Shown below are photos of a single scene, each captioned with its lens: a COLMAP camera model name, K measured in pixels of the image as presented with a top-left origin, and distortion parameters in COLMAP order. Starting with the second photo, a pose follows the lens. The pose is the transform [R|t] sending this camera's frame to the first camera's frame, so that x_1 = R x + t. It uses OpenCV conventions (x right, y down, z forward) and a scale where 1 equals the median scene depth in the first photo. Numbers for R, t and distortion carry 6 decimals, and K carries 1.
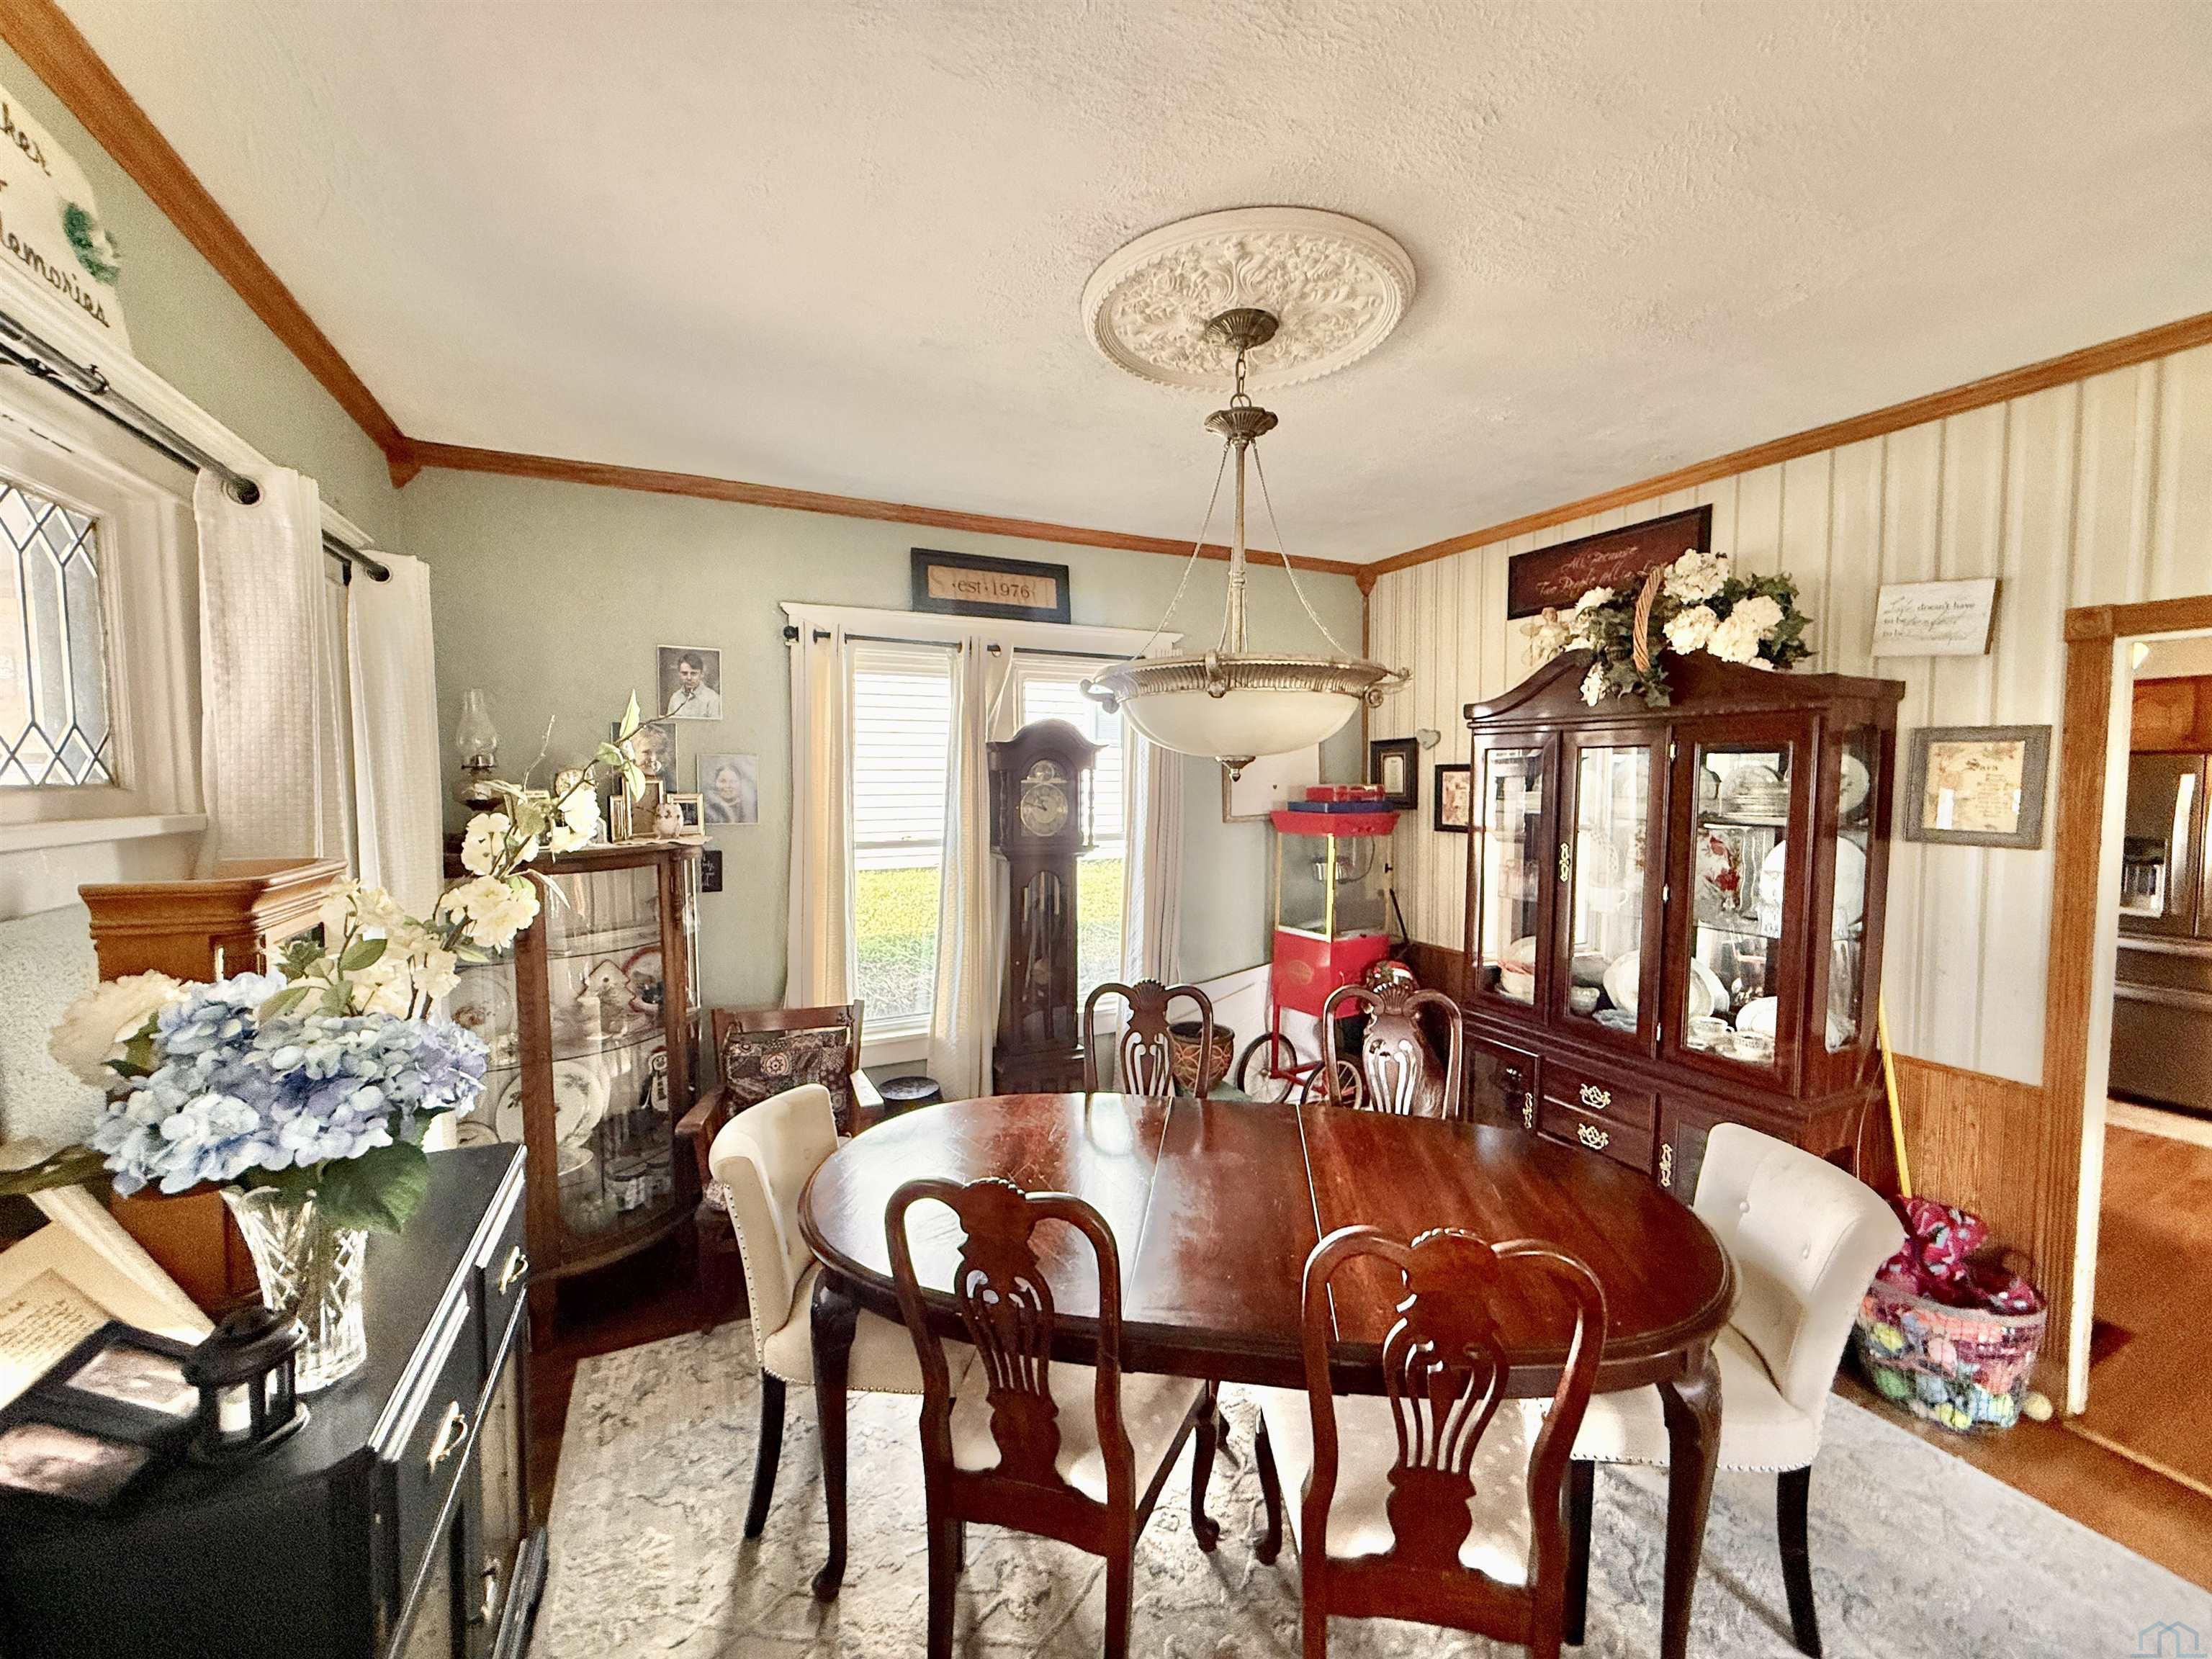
lens RADIAL K [[885.3, 0, 1118.1], [0, 885.3, 825.5], [0, 0, 1]] dist [0.002378, 0.000724]
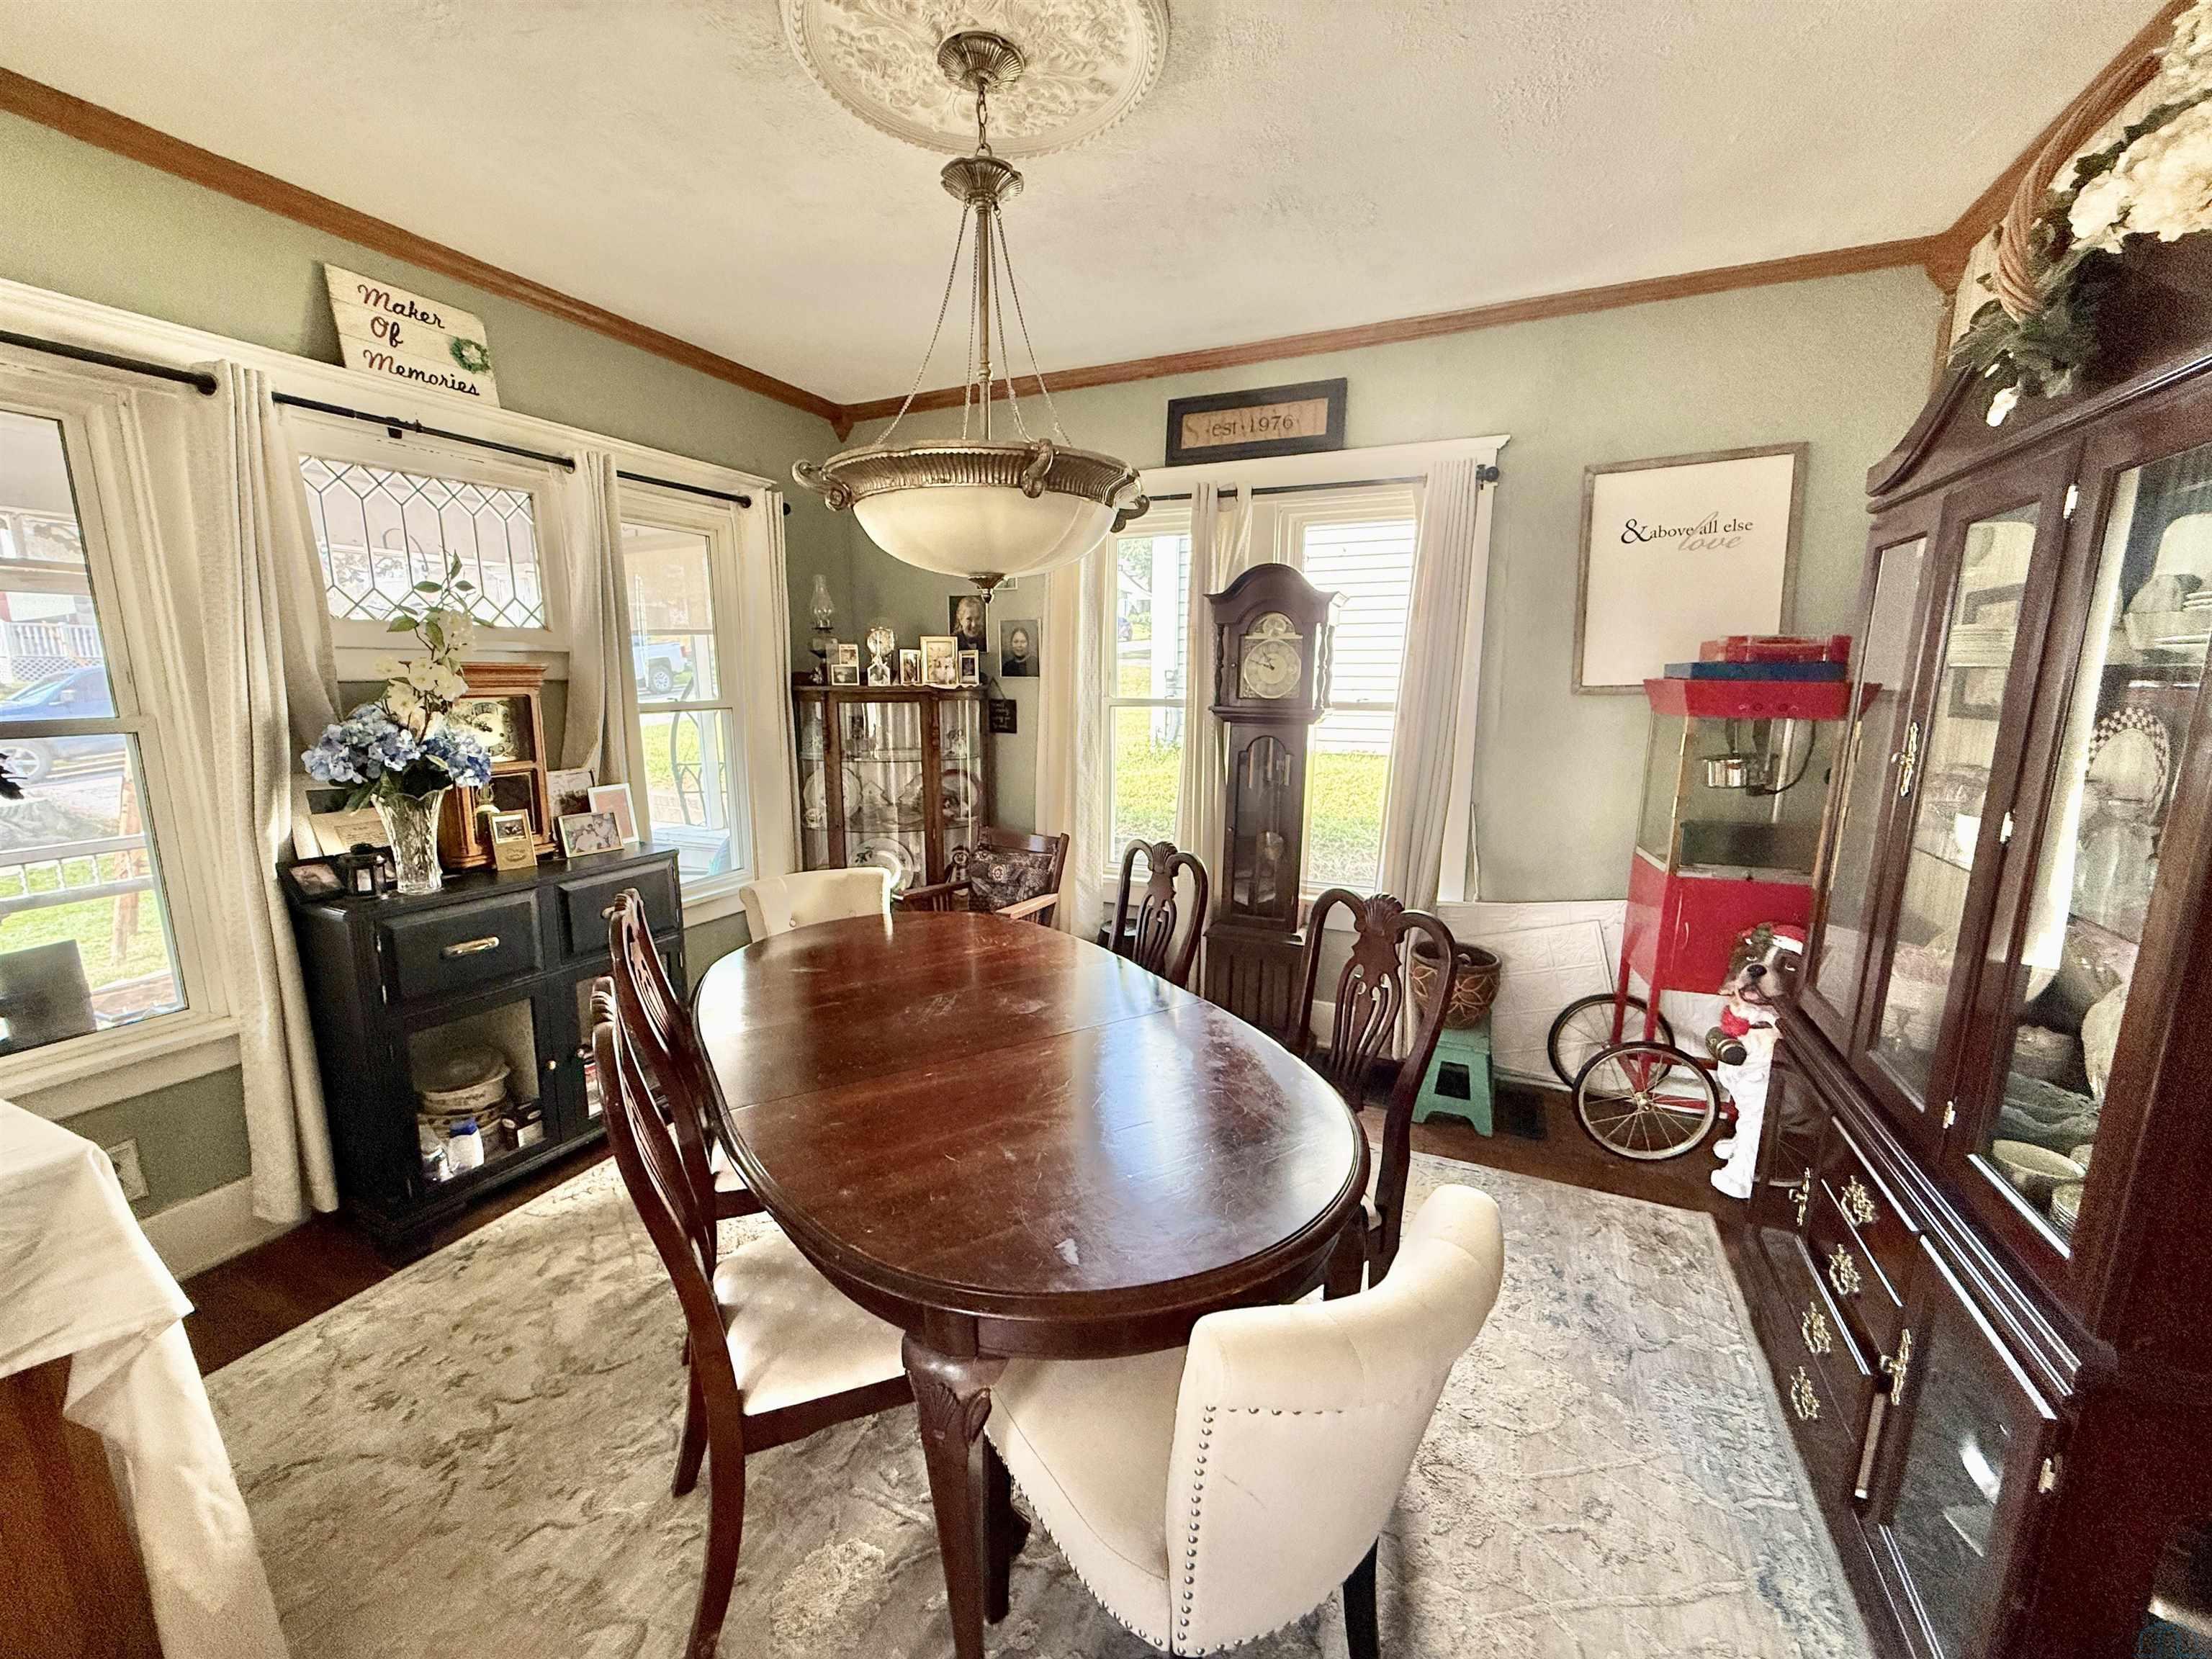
lens RADIAL K [[885.3, 0, 1099.6], [0, 885.3, 831.7], [0, 0, 1]] dist [0.002378, 0.000724]
pose [[0.631303, 0.138214, -0.763121, 0.529496], [-0.045425, 0.988892, 0.141526, 0.027517], [0.774205, -0.054682, 0.630569, 0.279368]]
